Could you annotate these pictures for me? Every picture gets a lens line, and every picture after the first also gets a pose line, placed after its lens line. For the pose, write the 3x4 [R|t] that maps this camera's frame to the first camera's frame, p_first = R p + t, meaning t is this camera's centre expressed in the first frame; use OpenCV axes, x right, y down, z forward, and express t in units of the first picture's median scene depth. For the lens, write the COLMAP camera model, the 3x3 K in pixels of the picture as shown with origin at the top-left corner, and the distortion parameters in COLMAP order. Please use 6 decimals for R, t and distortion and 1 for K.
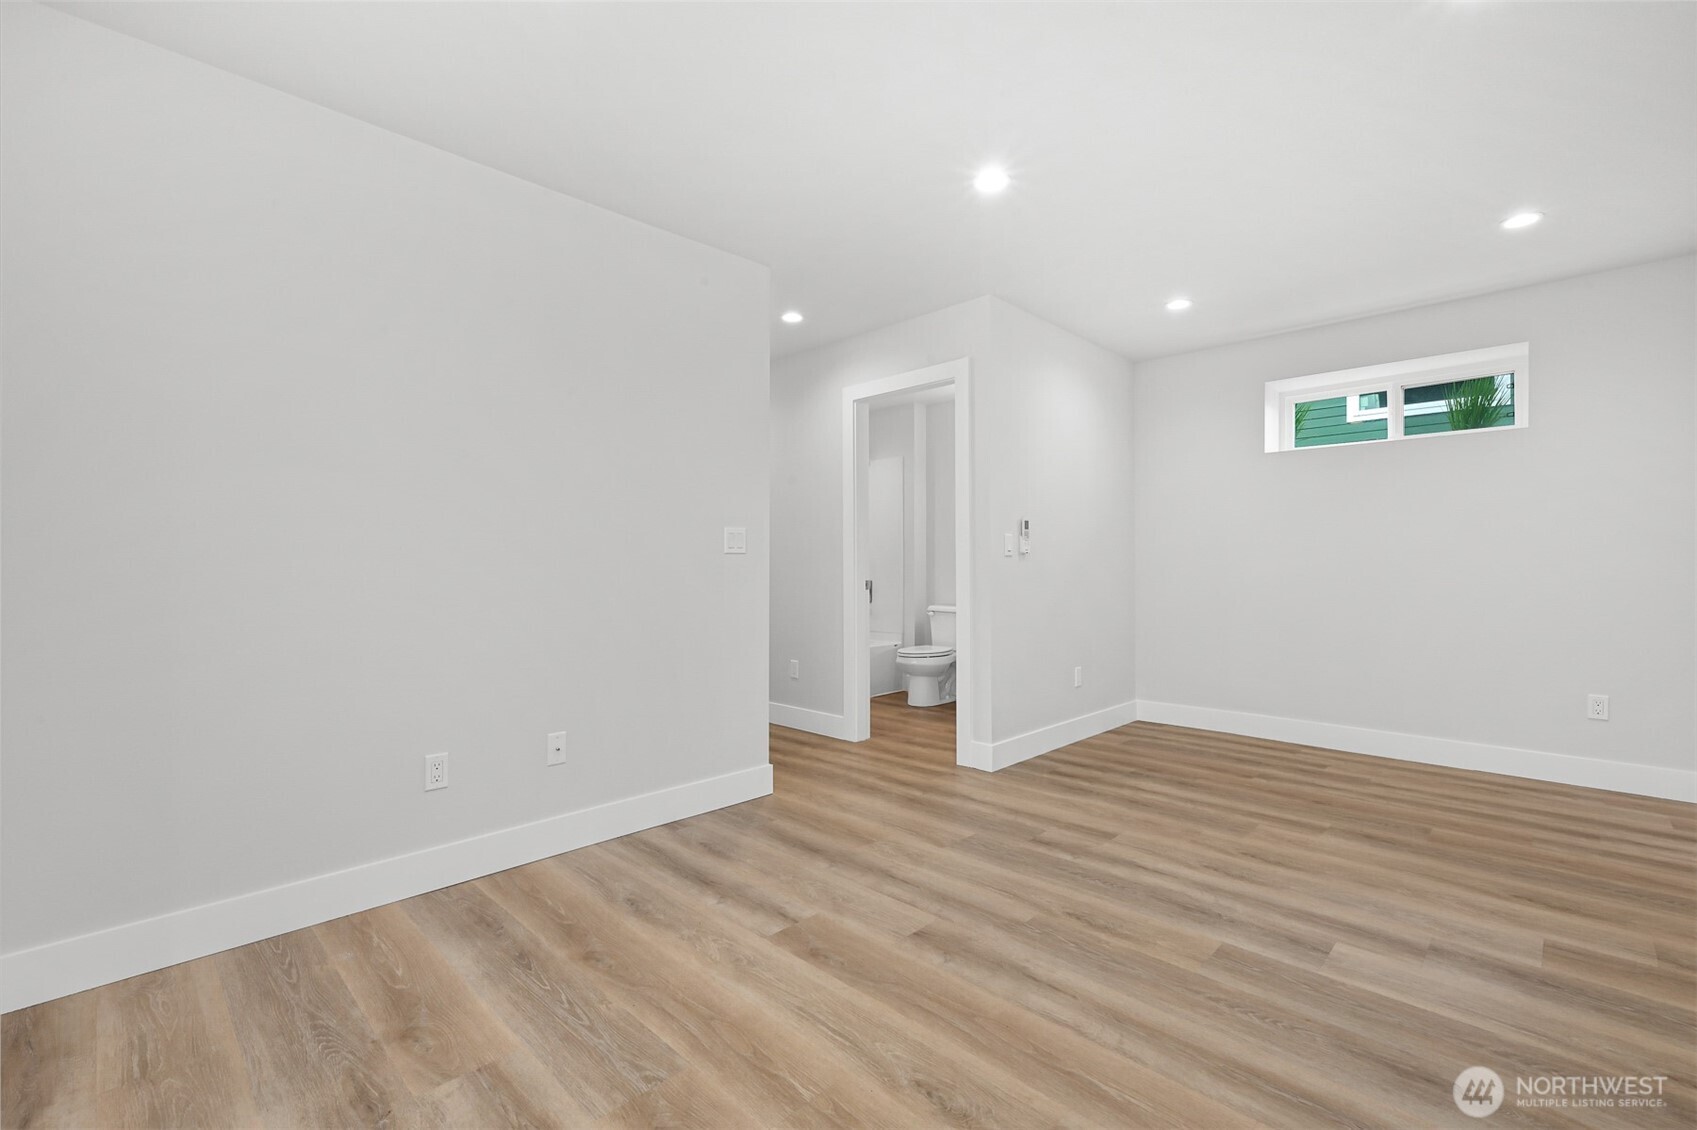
lens RADIAL K [[738.9, 0, 848.5], [0, 738.9, 566.0], [0, 0, 1]] dist [-0.000567, -0.000612]
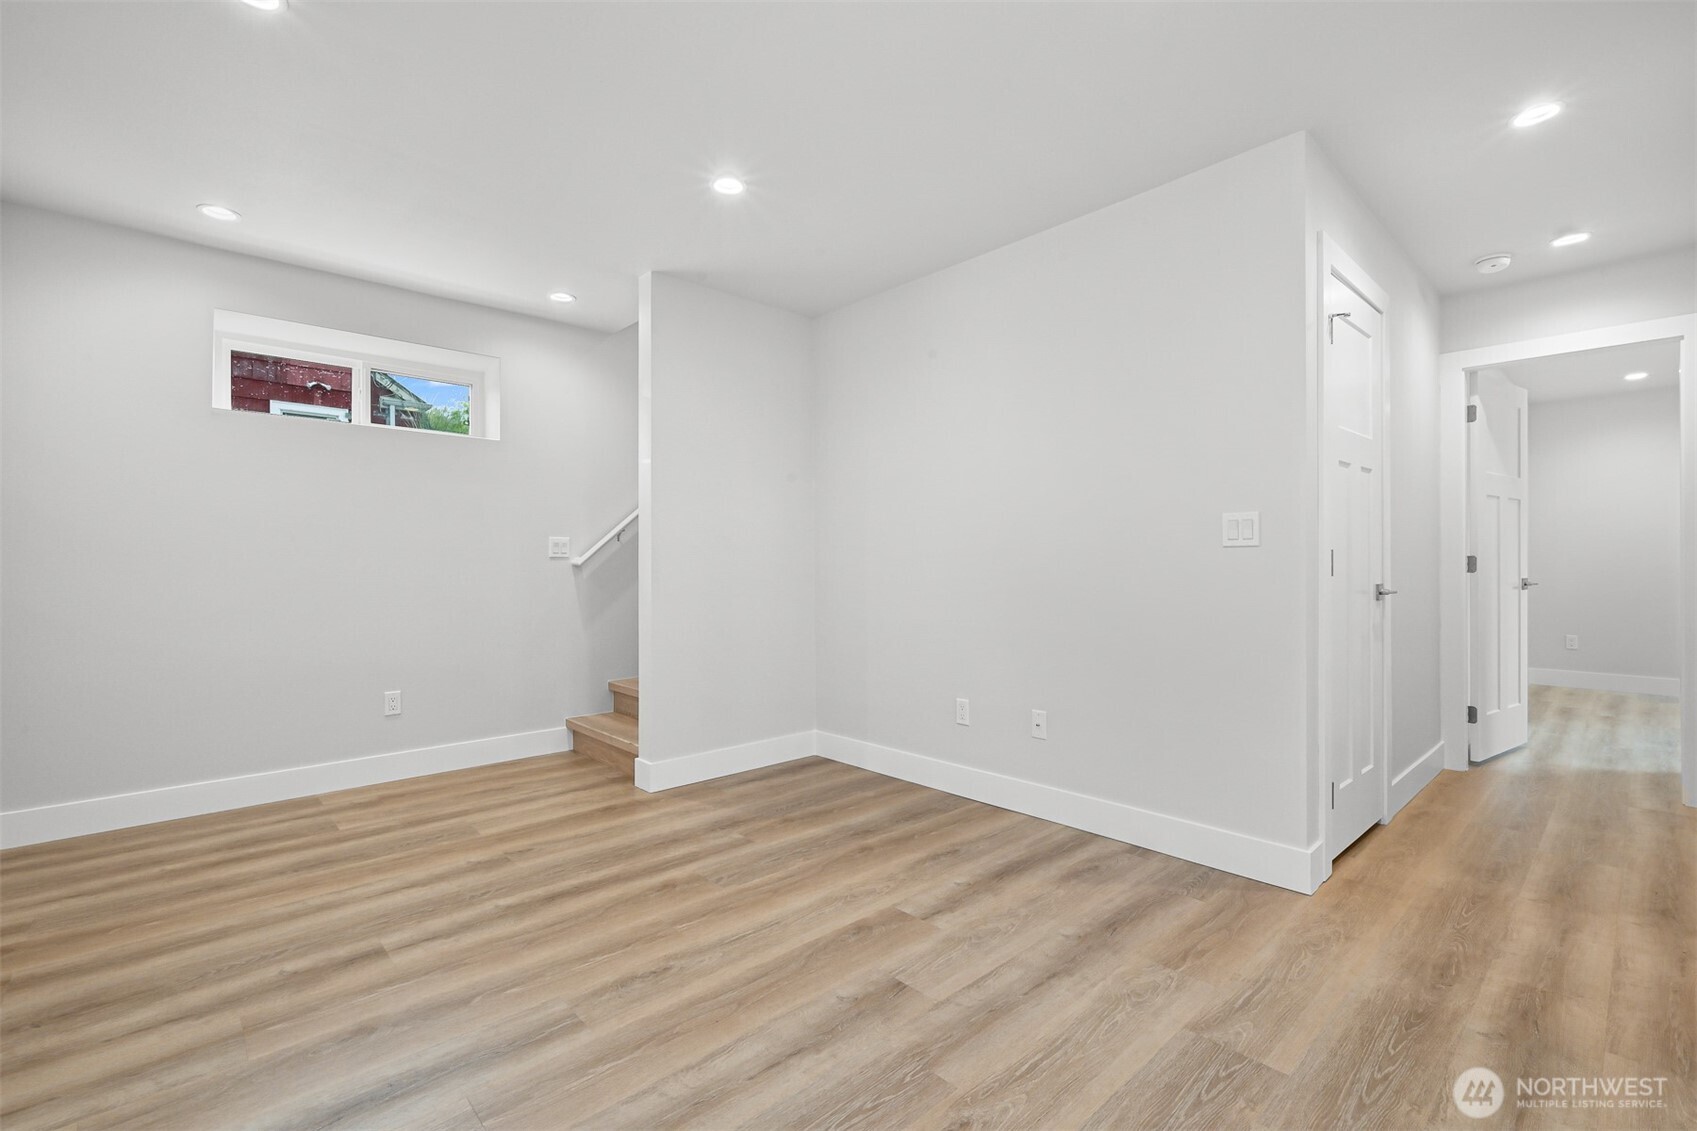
lens RADIAL K [[746.4, 0, 857.7], [0, 746.4, 564.5], [0, 0, 1]] dist [-0.001386, -0.000660]
pose [[-0.043682, 0.001859, -0.999044, 0.794768], [0.004406, 0.999989, 0.001668, -0.002525], [0.999036, -0.004329, -0.043690, 0.802897]]
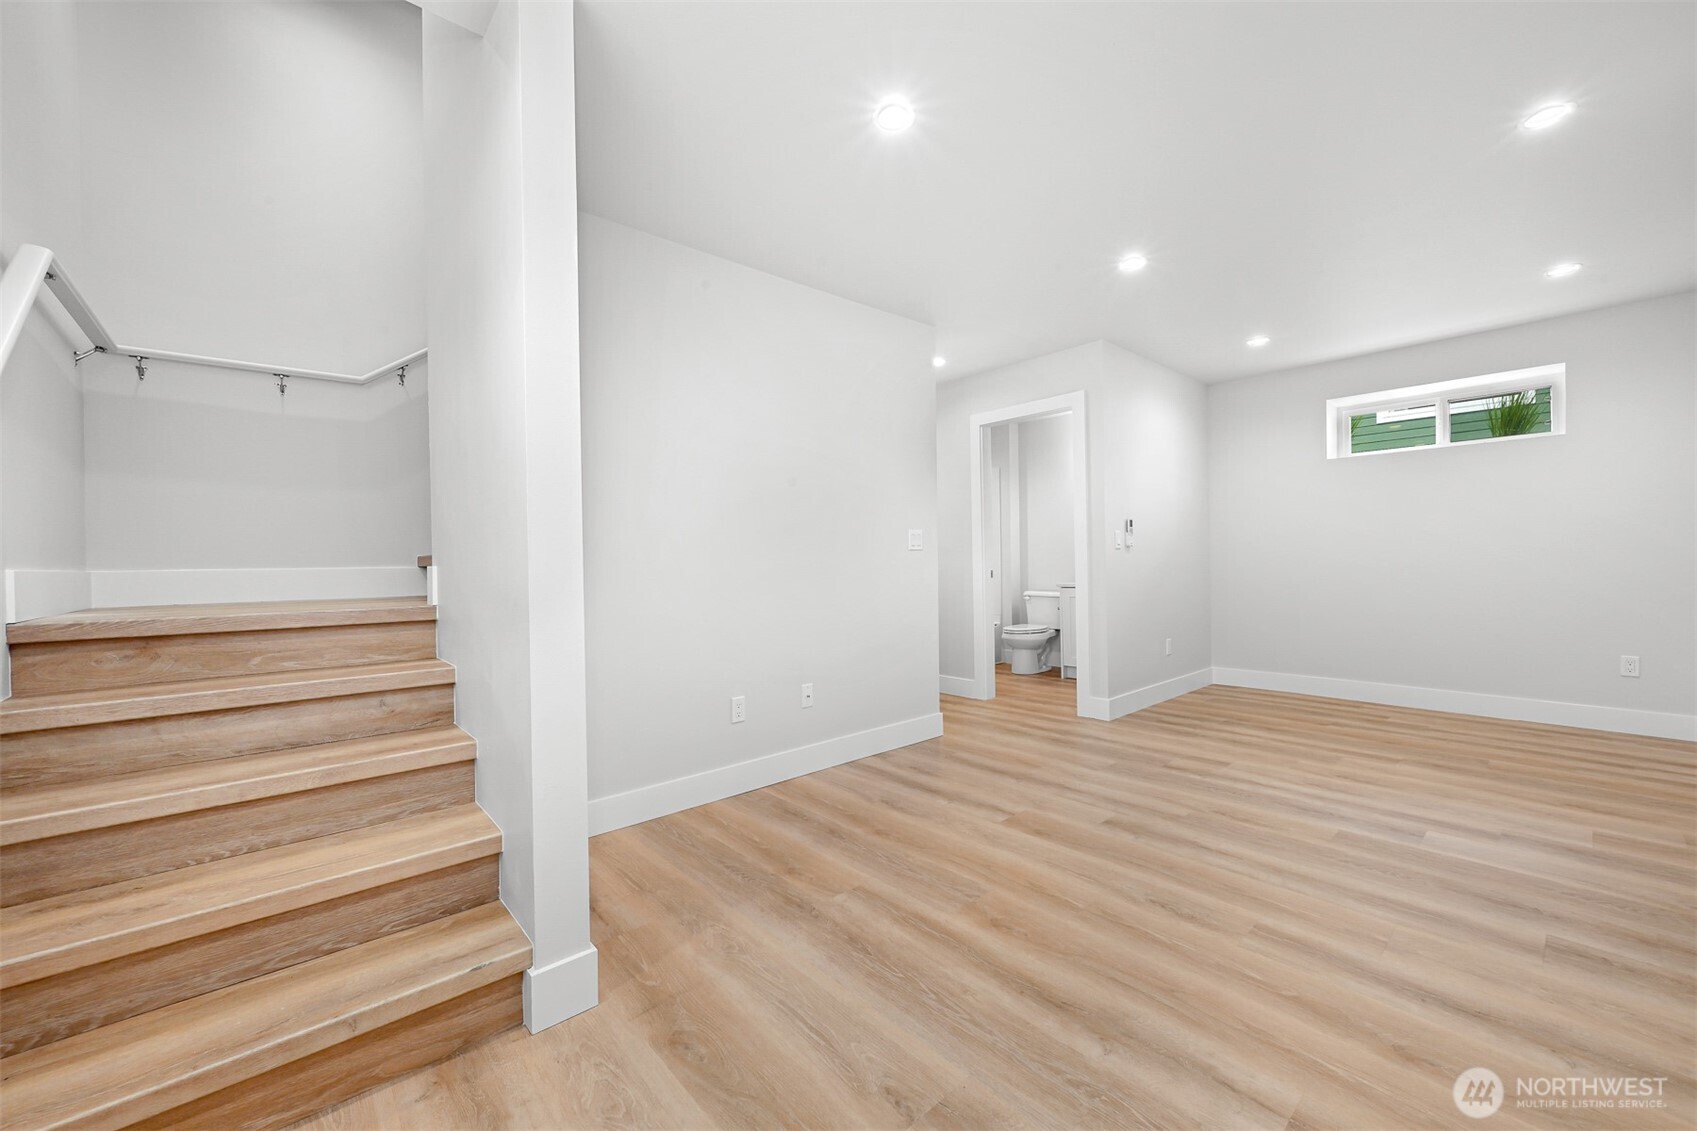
lens RADIAL K [[662.3, 0, 848.5], [0, 662.3, 565.5], [0, 0, 1]] dist [-0.000965, 0.000250]
pose [[0.997578, -0.014988, -0.067926, -0.241909], [0.015478, 0.999858, 0.006689, 0.000641], [0.067816, -0.007724, 0.997668, -0.217484]]
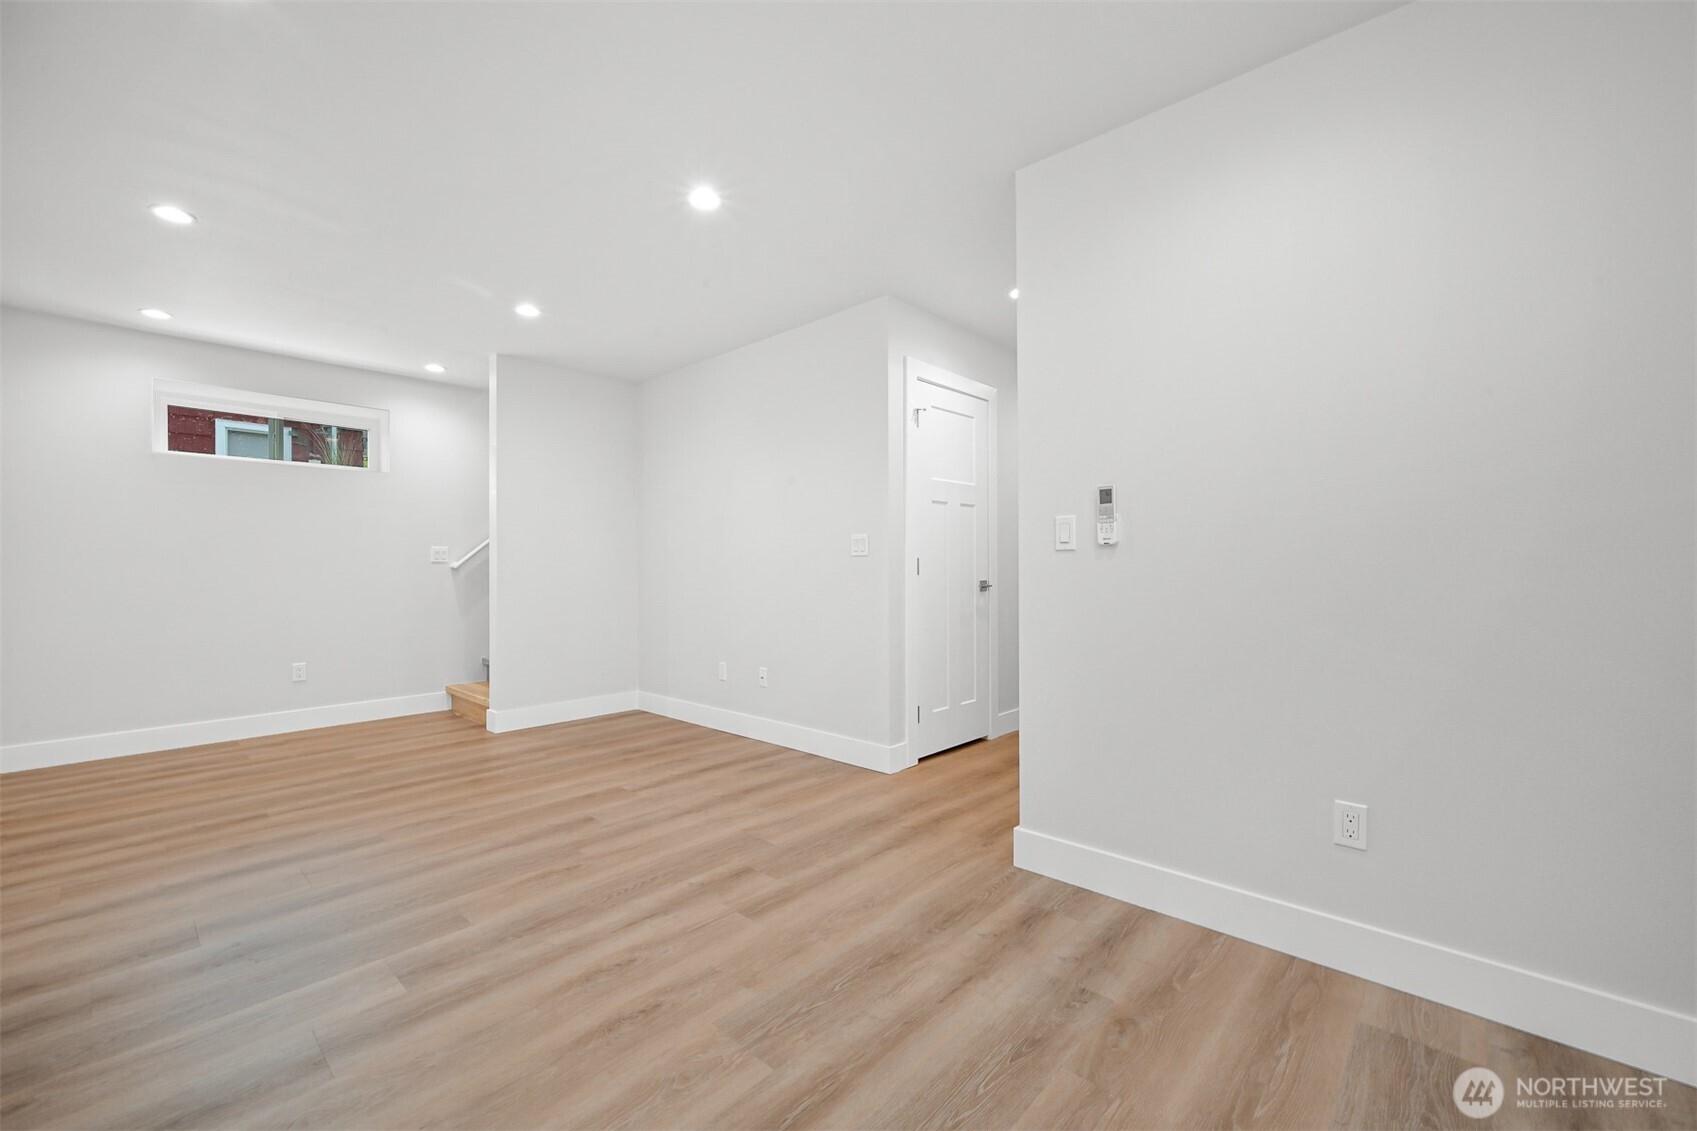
lens RADIAL K [[684.0, 0, 855.5], [0, 684.0, 568.1], [0, 0, 1]] dist [-0.001114, -0.000040]
pose [[0.035451, 0.002701, -0.999368, 1.190479], [0.004652, 0.999985, 0.002868, -0.001507], [0.999361, -0.004751, 0.035437, 1.199281]]
